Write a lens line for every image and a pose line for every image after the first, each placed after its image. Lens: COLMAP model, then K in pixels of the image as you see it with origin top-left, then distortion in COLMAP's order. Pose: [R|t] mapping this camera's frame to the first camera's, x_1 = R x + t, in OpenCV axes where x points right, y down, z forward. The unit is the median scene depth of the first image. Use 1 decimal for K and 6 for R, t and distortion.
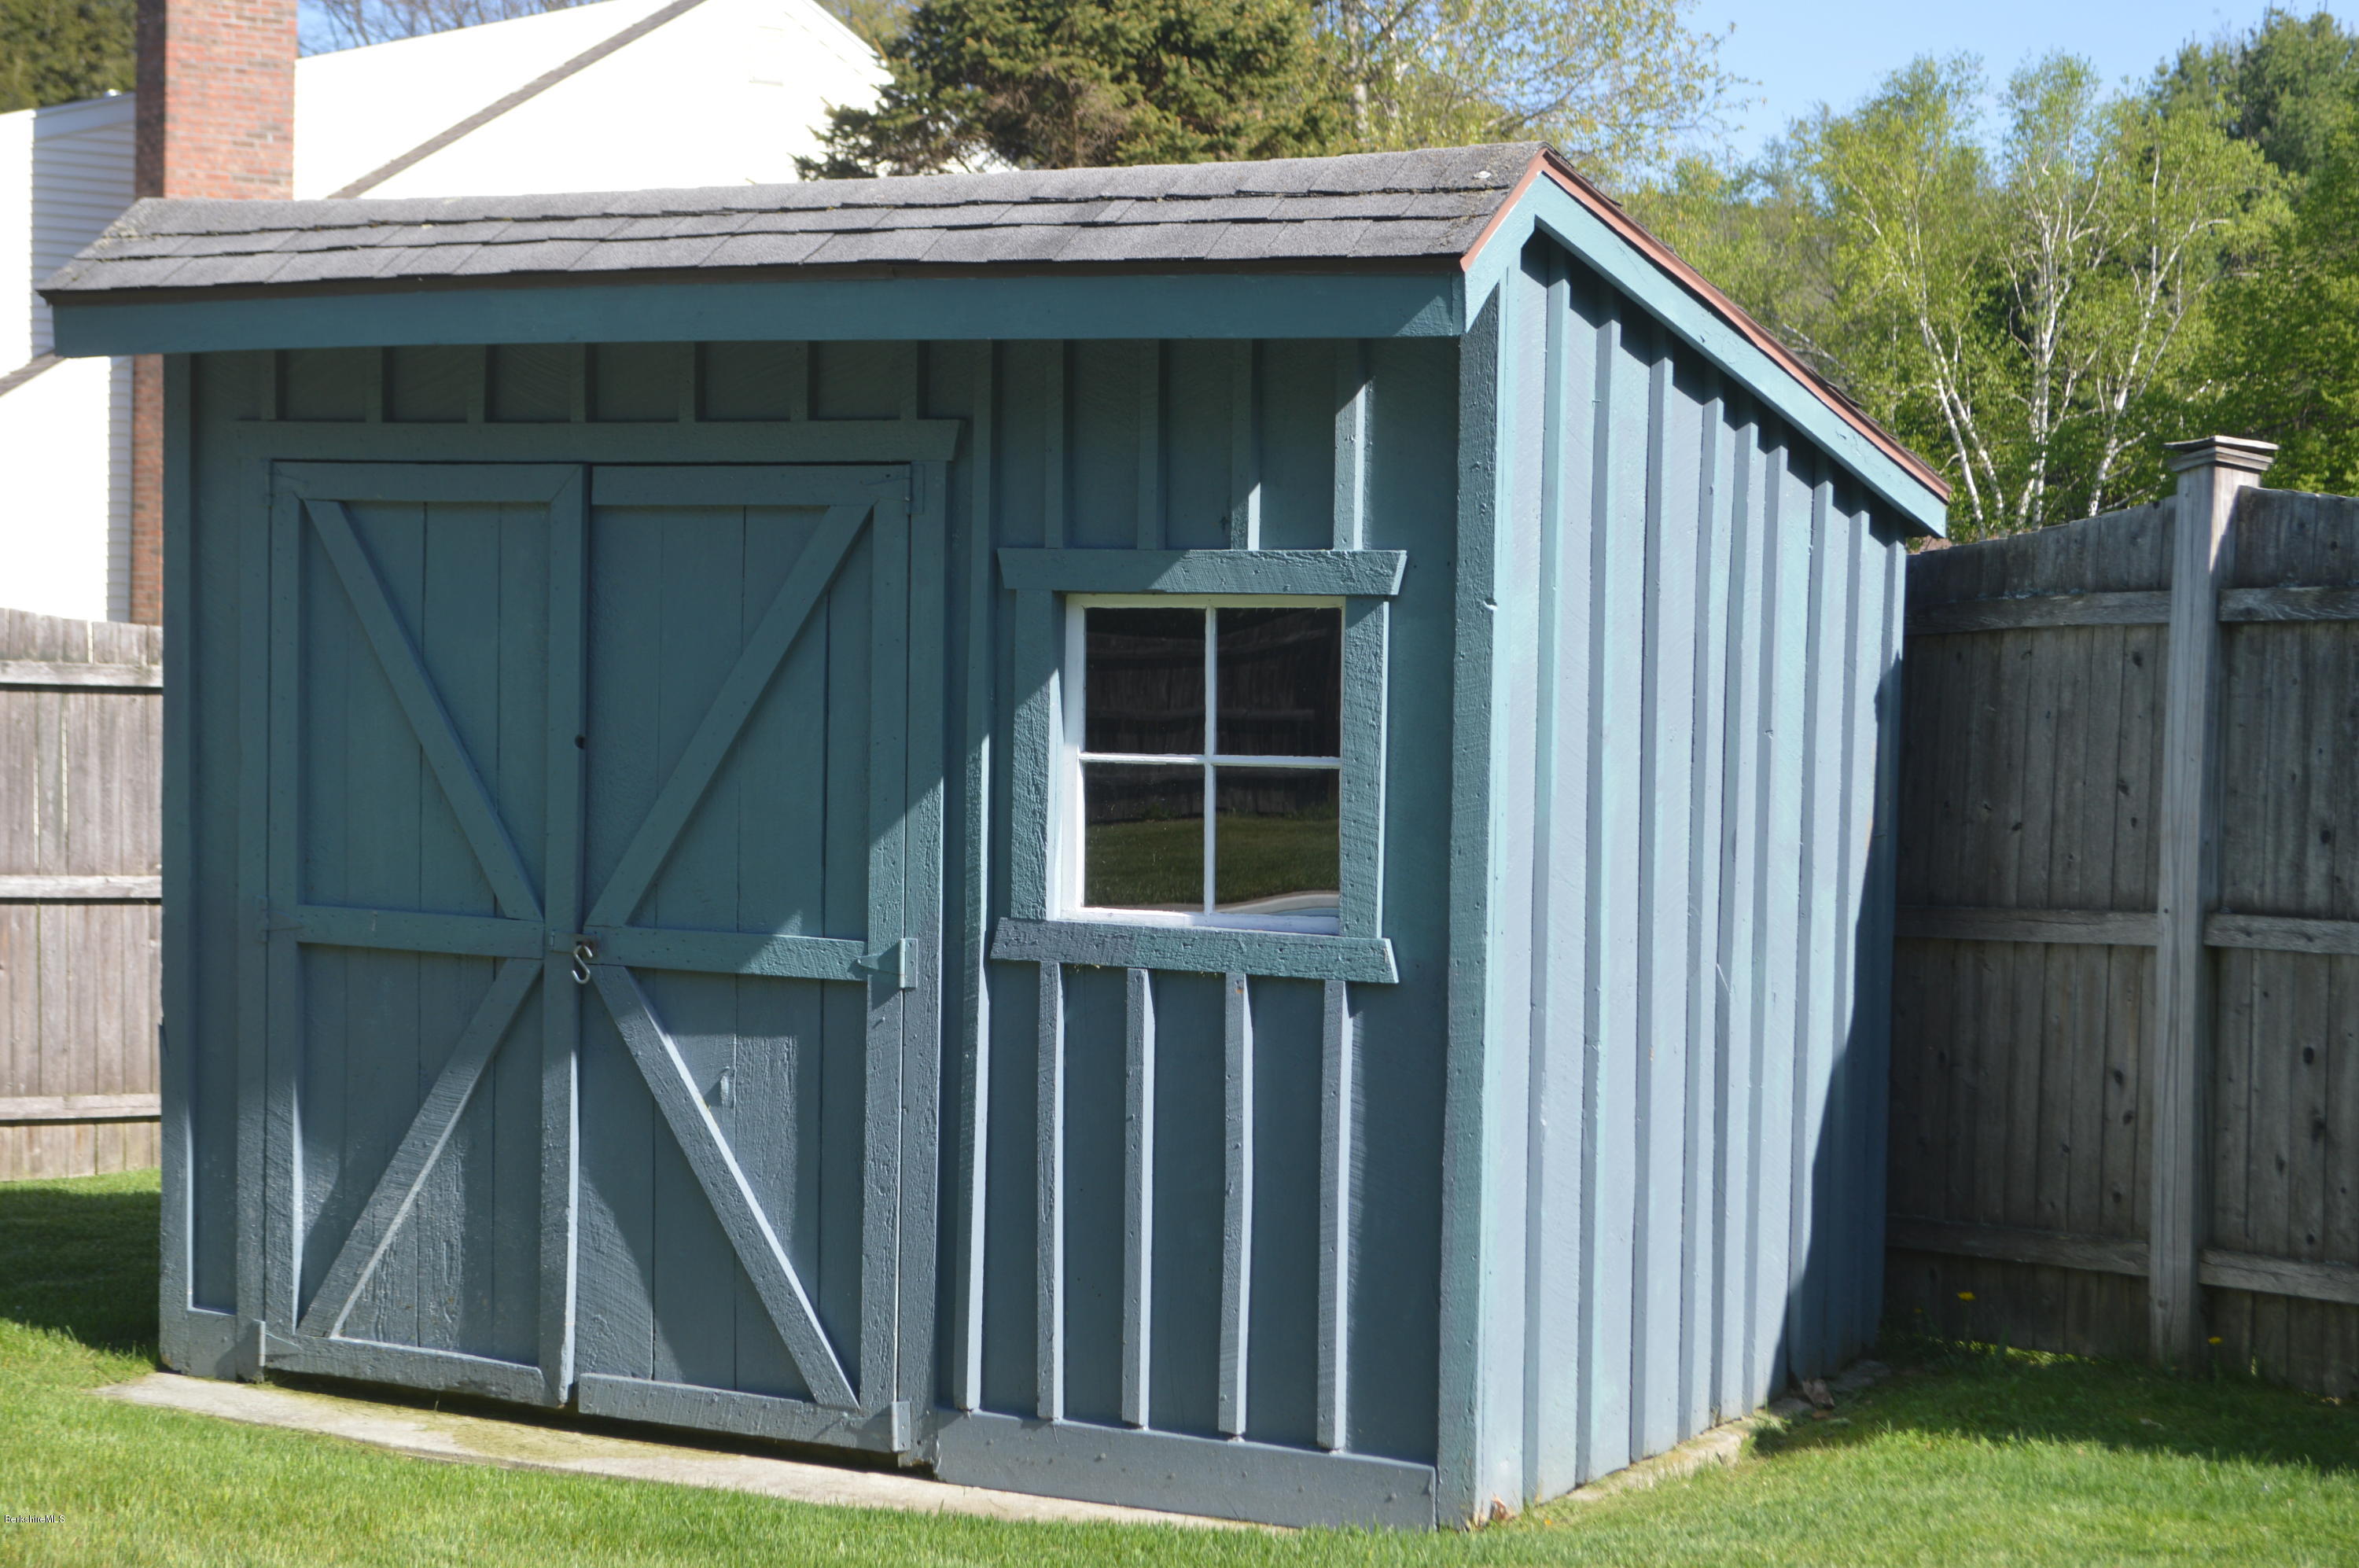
lens RADIAL K [[4326.9, 0, 1179.5], [0, 4326.9, 784.0], [0, 0, 1]] dist [0.005986, -0.011545]
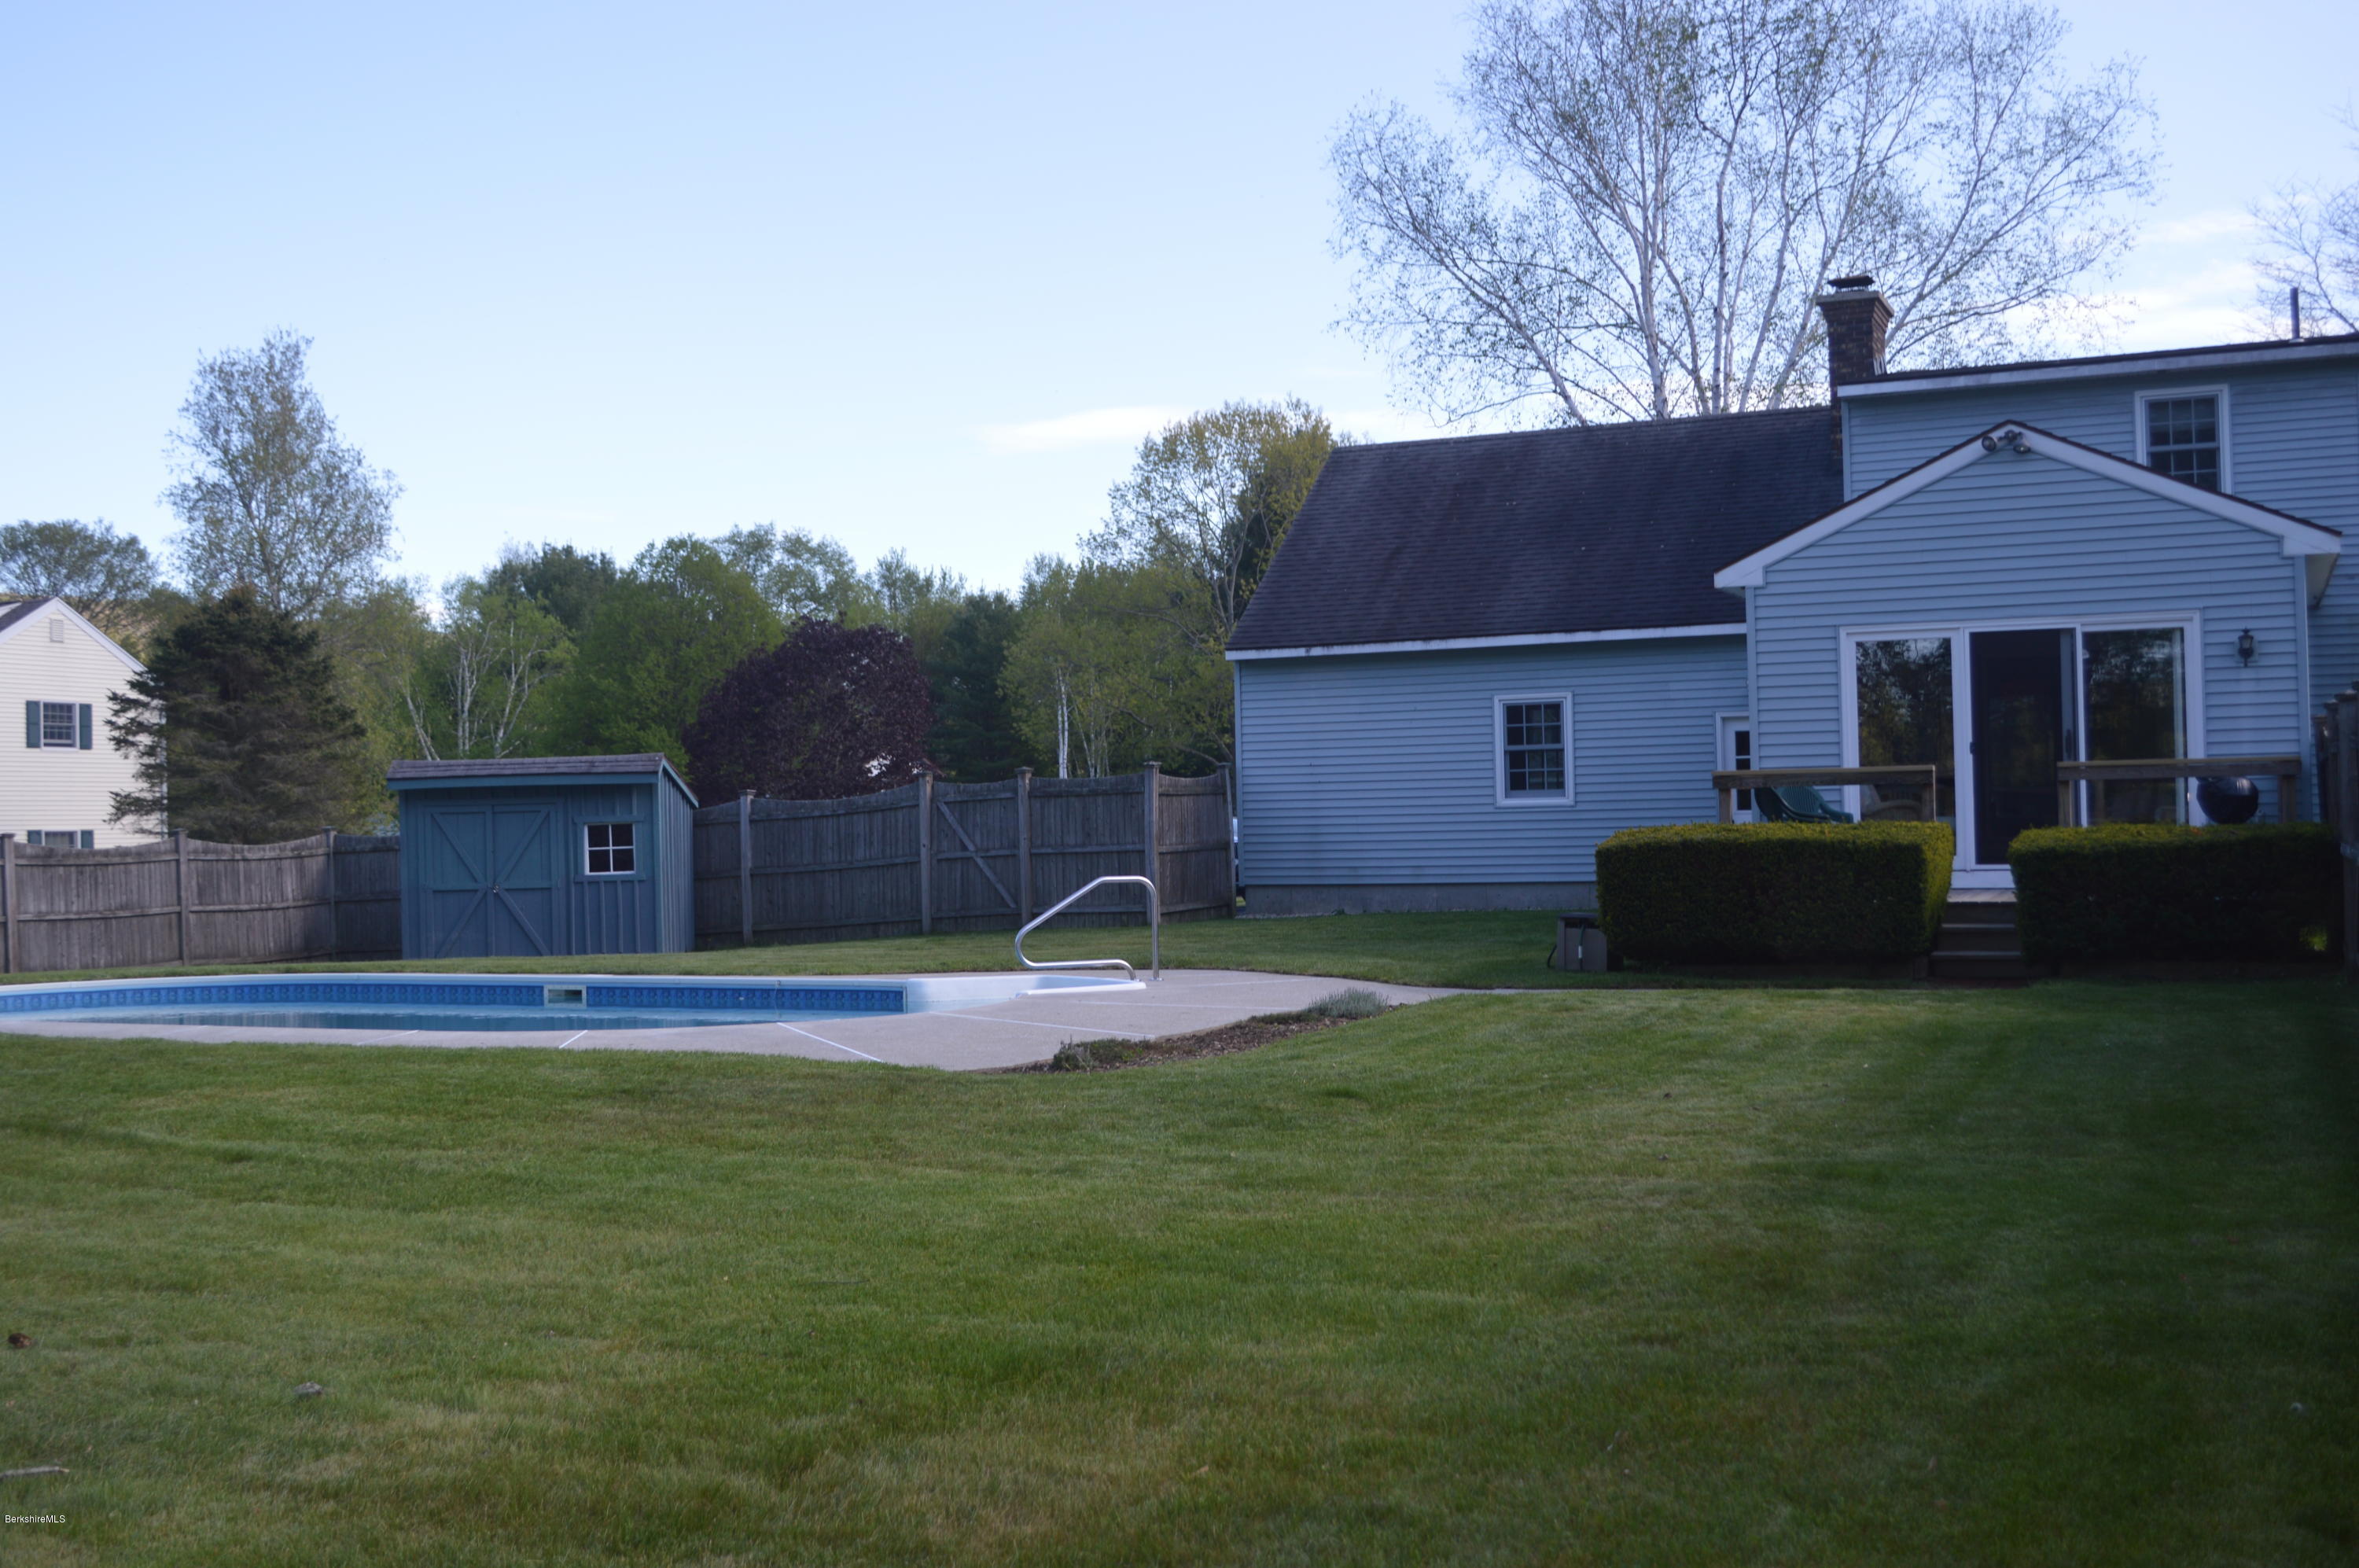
lens RADIAL K [[2363.5, 0, 1179.5], [0, 2363.5, 784.0], [0, 0, 1]] dist [-0.063461, 0.007456]
pose [[0.865487, -0.035046, 0.499704, -0.889781], [0.063940, 0.997119, -0.040813, 0.084919], [-0.496834, 0.067275, 0.865234, -2.173687]]
